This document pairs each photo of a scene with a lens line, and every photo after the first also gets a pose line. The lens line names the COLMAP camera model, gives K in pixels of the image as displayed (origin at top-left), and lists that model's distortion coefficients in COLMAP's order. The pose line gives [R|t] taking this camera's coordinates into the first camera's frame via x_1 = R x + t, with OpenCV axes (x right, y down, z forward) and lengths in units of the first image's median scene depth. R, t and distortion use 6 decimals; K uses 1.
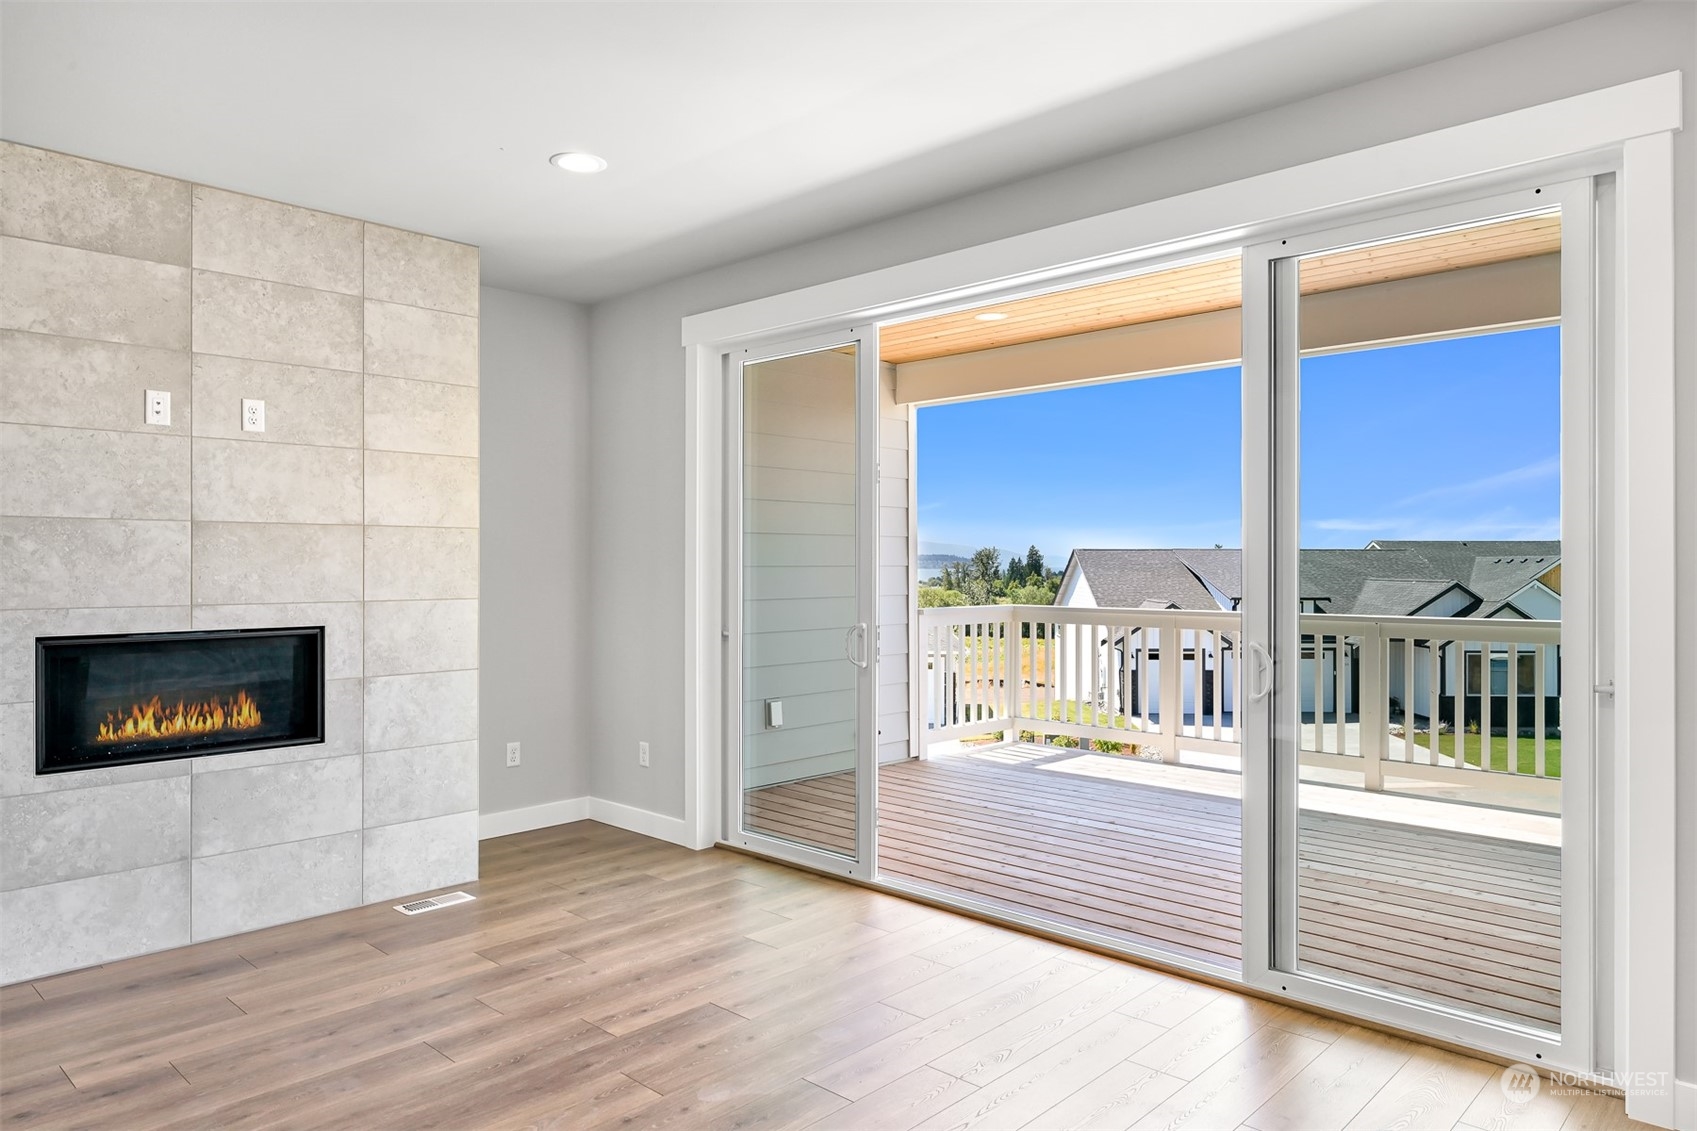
lens RADIAL K [[1112.2, 0, 849.6], [0, 1112.2, 558.4], [0, 0, 1]] dist [0.003774, -0.003046]
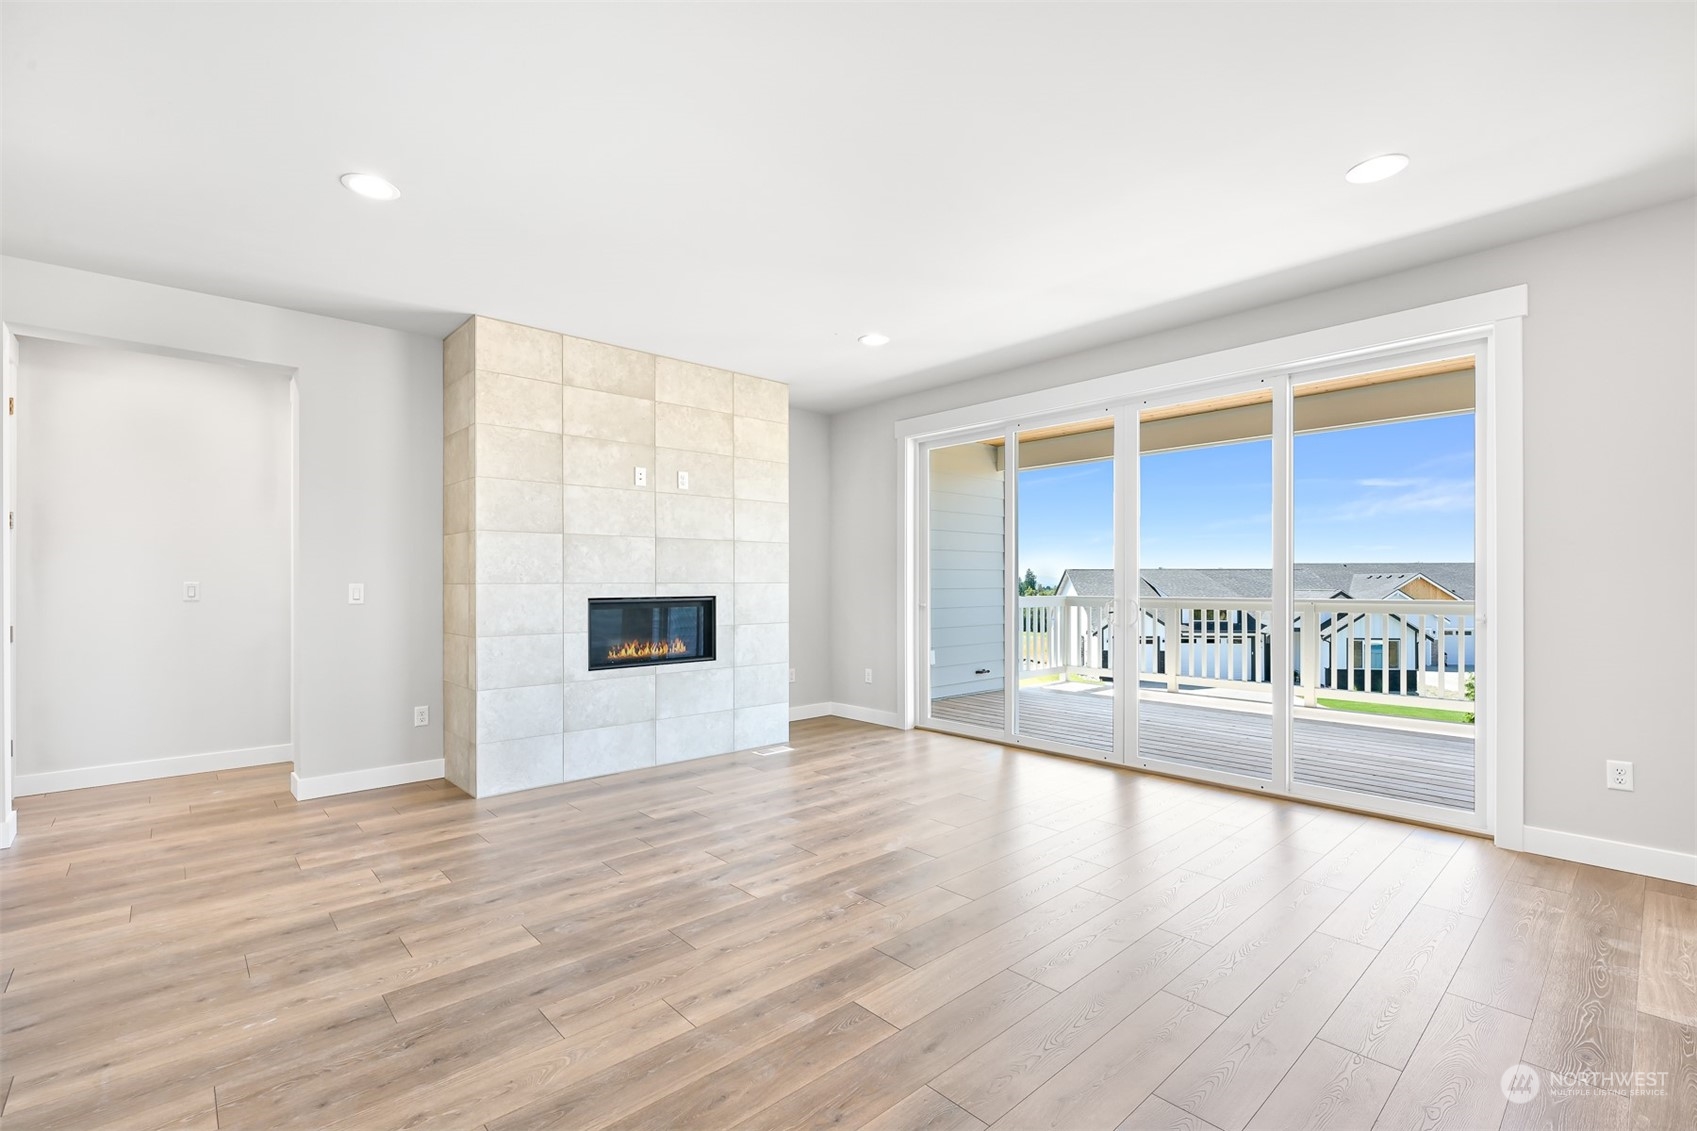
lens RADIAL K [[759.8, 0, 837.3], [0, 759.8, 573.8], [0, 0, 1]] dist [0.005287, -0.000968]
pose [[0.996775, -0.002297, -0.080218, -0.193728], [0.001785, 0.999978, -0.006464, 0.036407], [0.080231, 0.006300, 0.996756, -0.240110]]
